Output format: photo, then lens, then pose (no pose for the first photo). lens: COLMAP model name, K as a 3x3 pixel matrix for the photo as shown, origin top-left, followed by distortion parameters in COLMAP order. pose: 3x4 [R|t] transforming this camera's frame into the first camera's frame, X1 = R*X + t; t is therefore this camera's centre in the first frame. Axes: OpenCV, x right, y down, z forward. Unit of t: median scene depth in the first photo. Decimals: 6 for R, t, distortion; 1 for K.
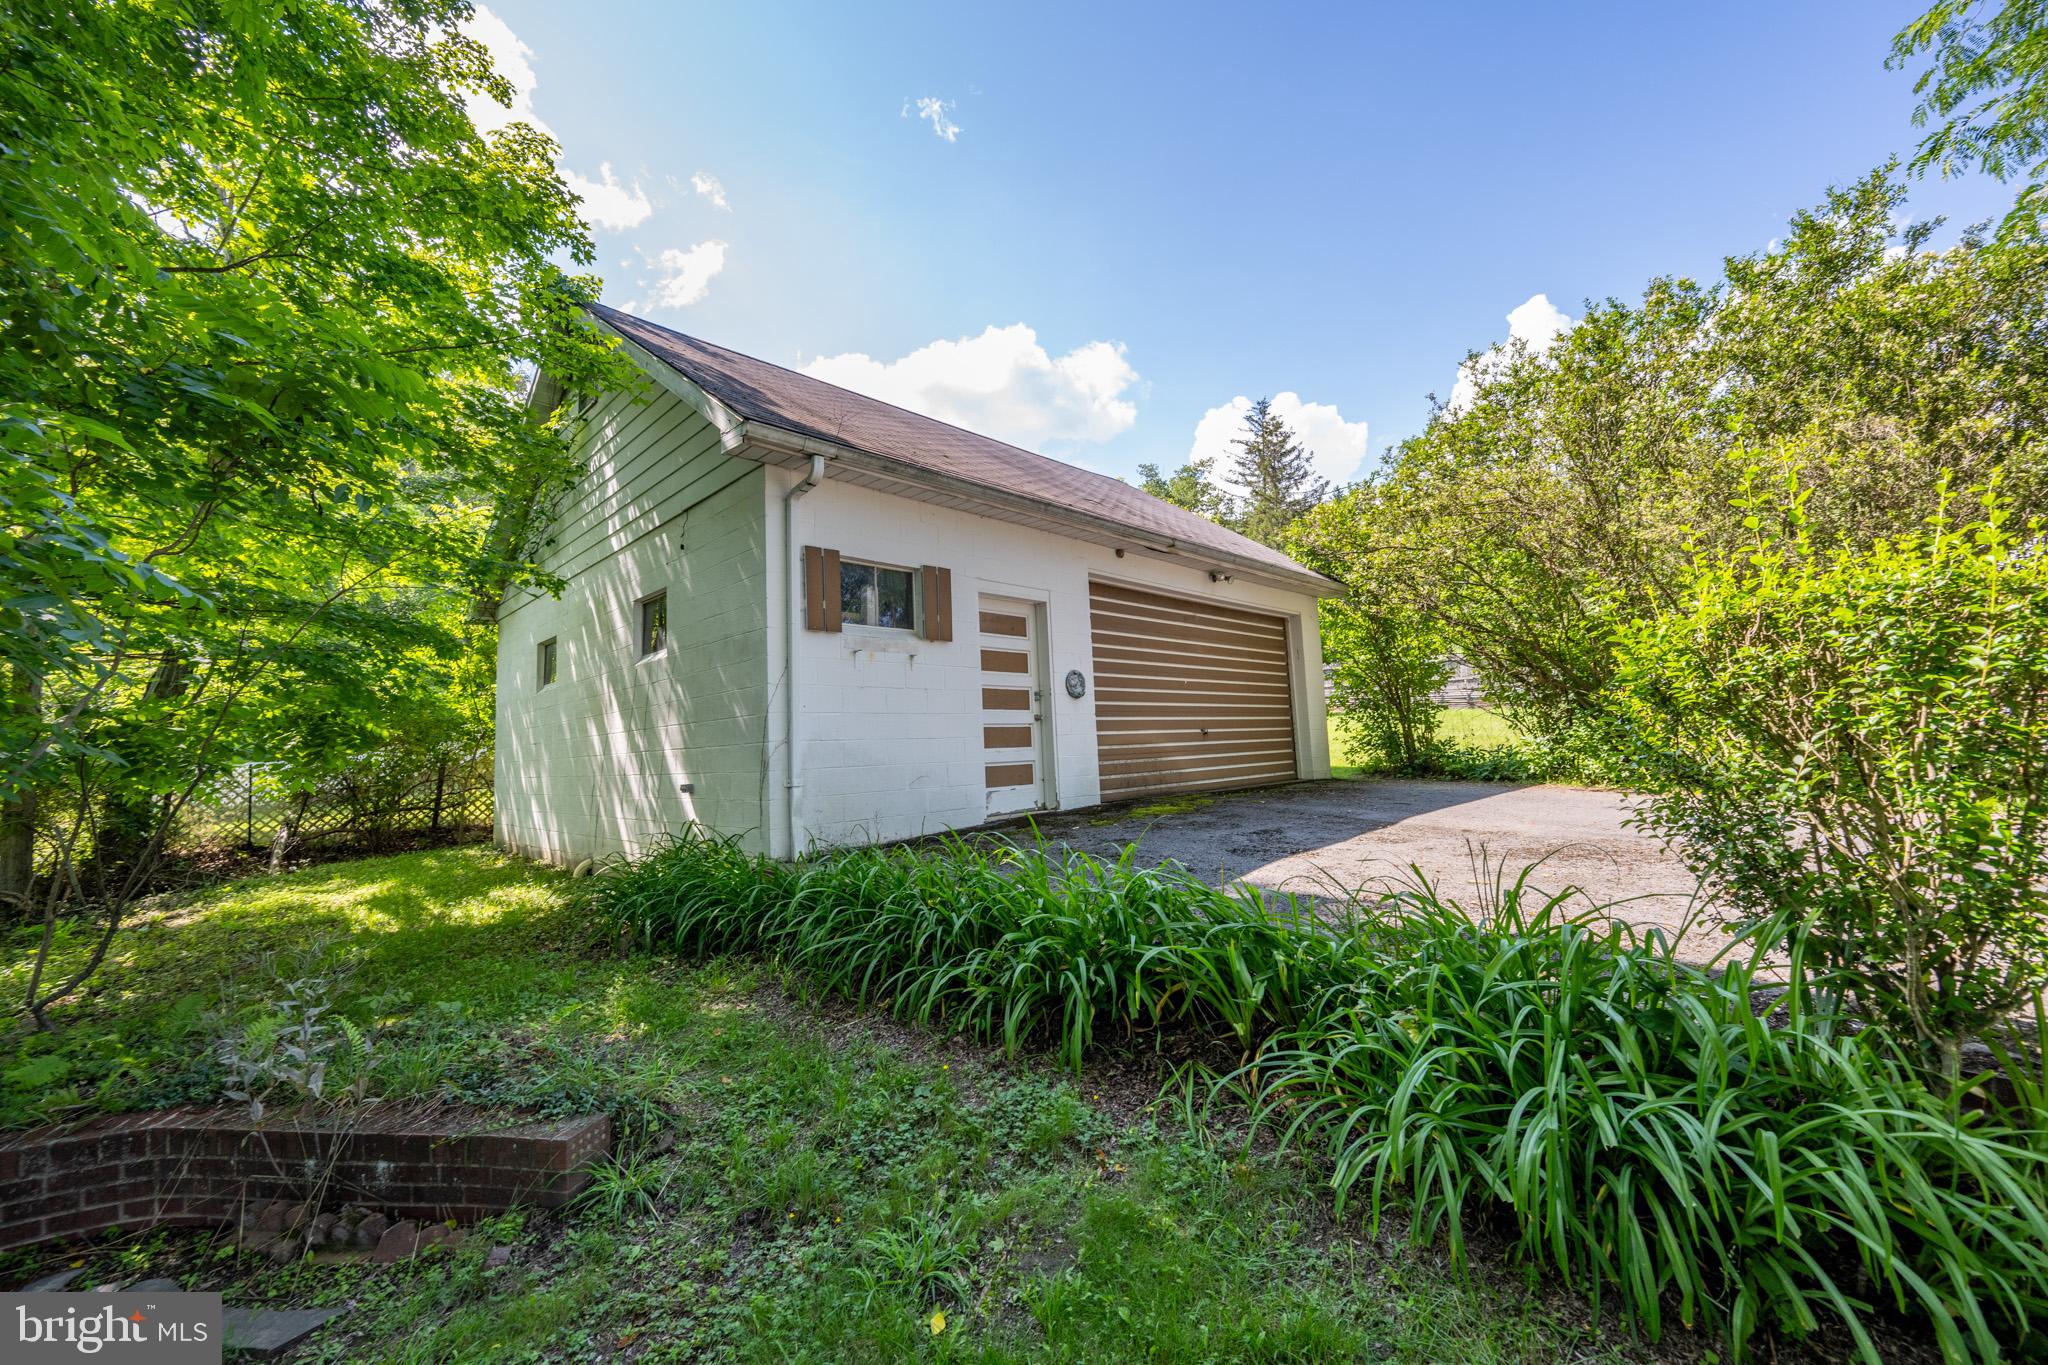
lens RADIAL K [[767.1, 0, 1017.8], [0, 767.1, 675.1], [0, 0, 1]] dist [-0.000633, -0.000049]
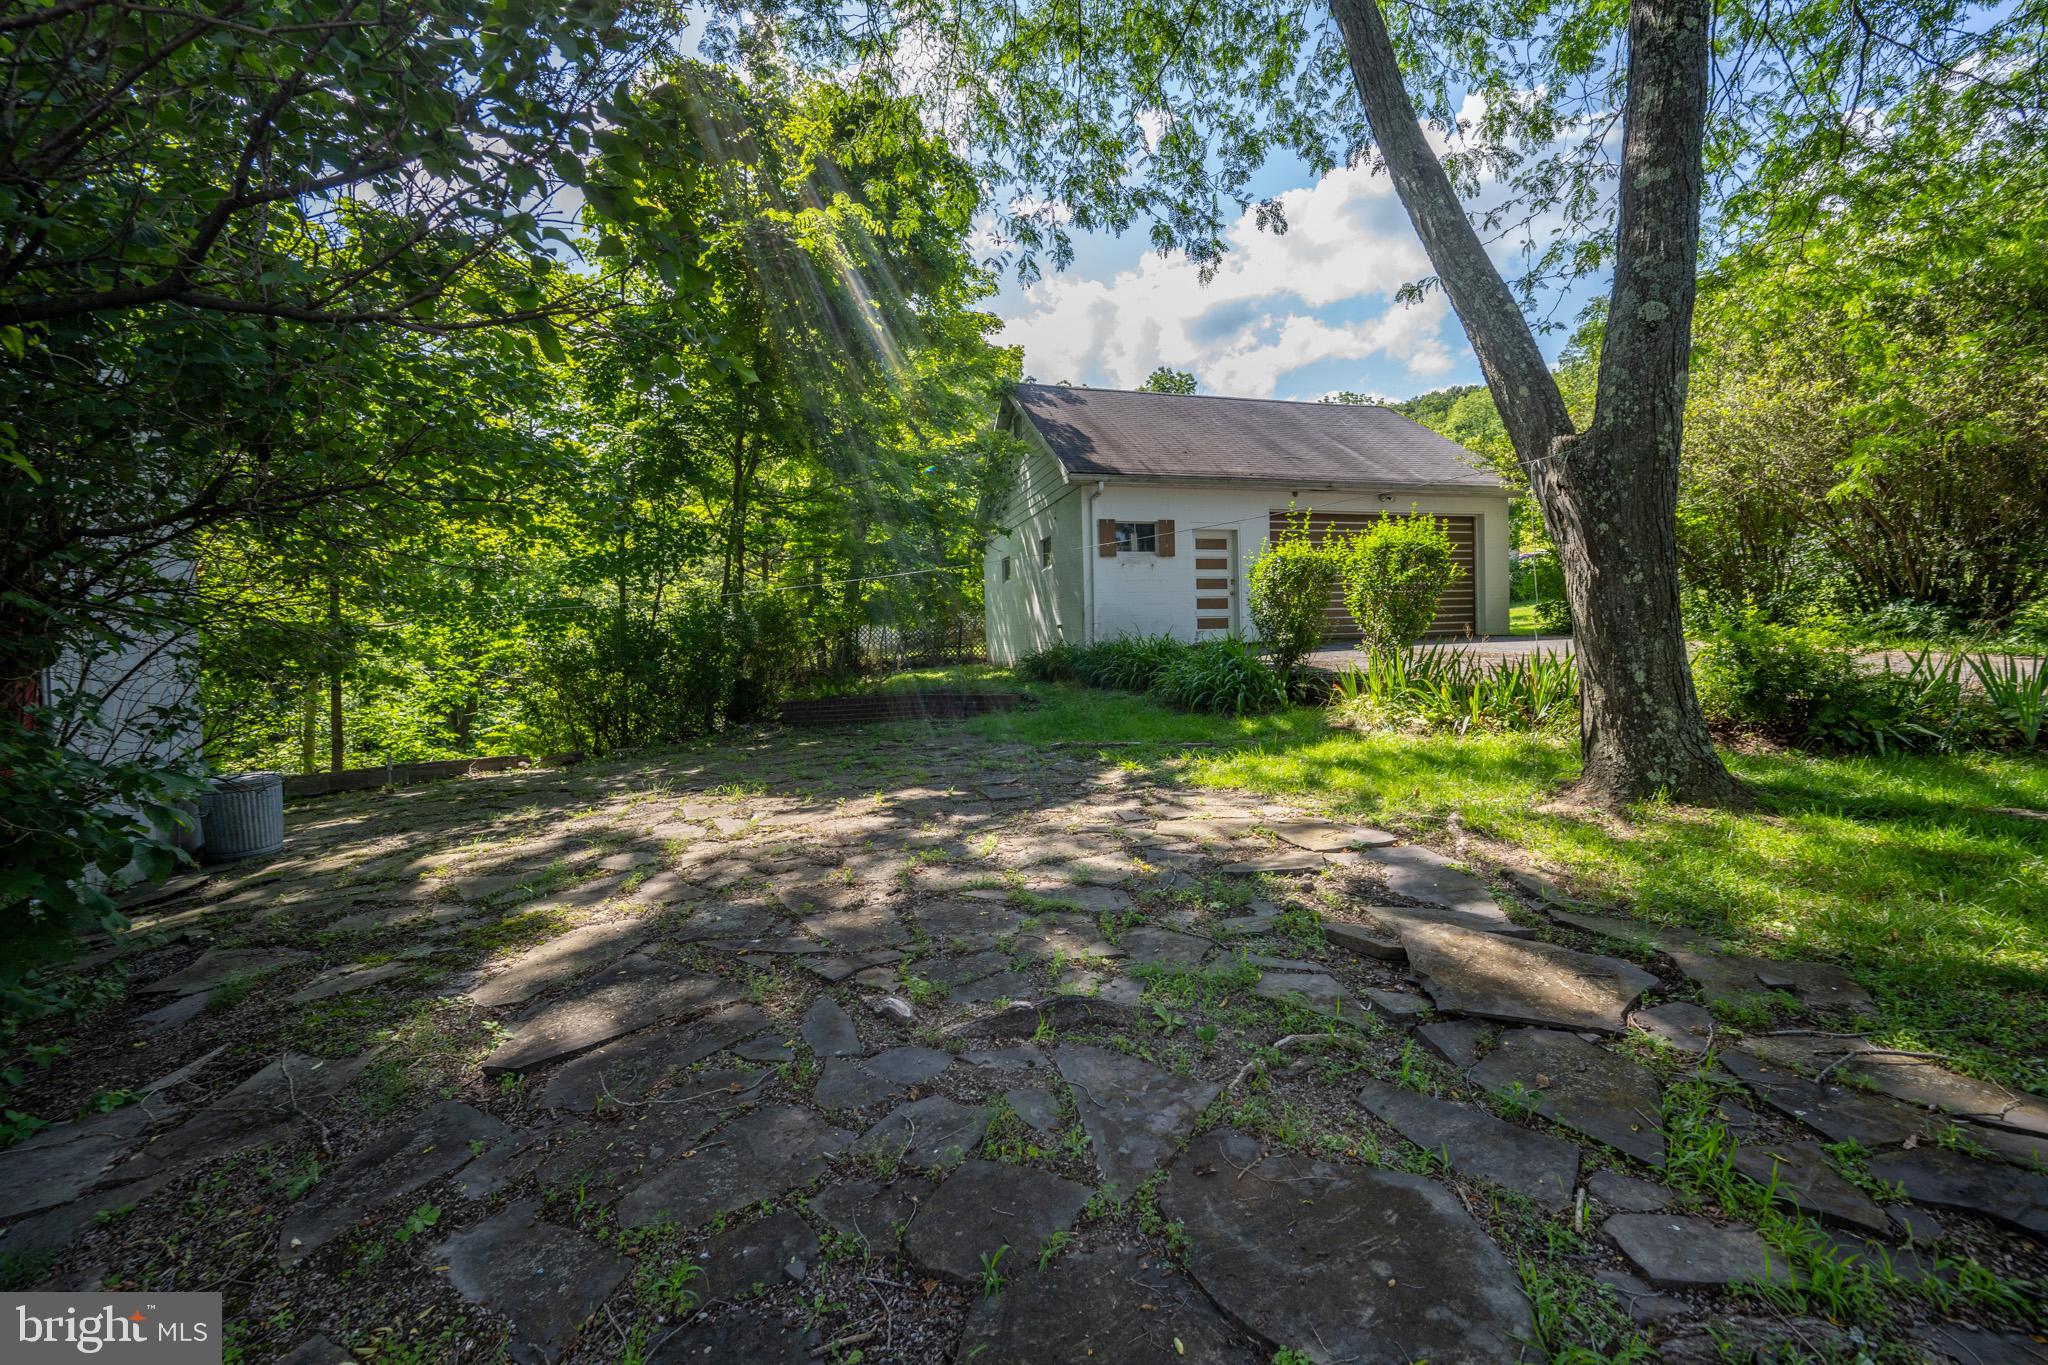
lens RADIAL K [[823.8, 0, 1029.9], [0, 823.8, 690.3], [0, 0, 1]] dist [-0.000277, -0.000084]
pose [[0.867046, 0.049400, -0.495774, 0.641062], [0.034770, 0.986647, 0.159120, -0.050420], [0.497014, -0.155202, 0.853750, -1.047359]]
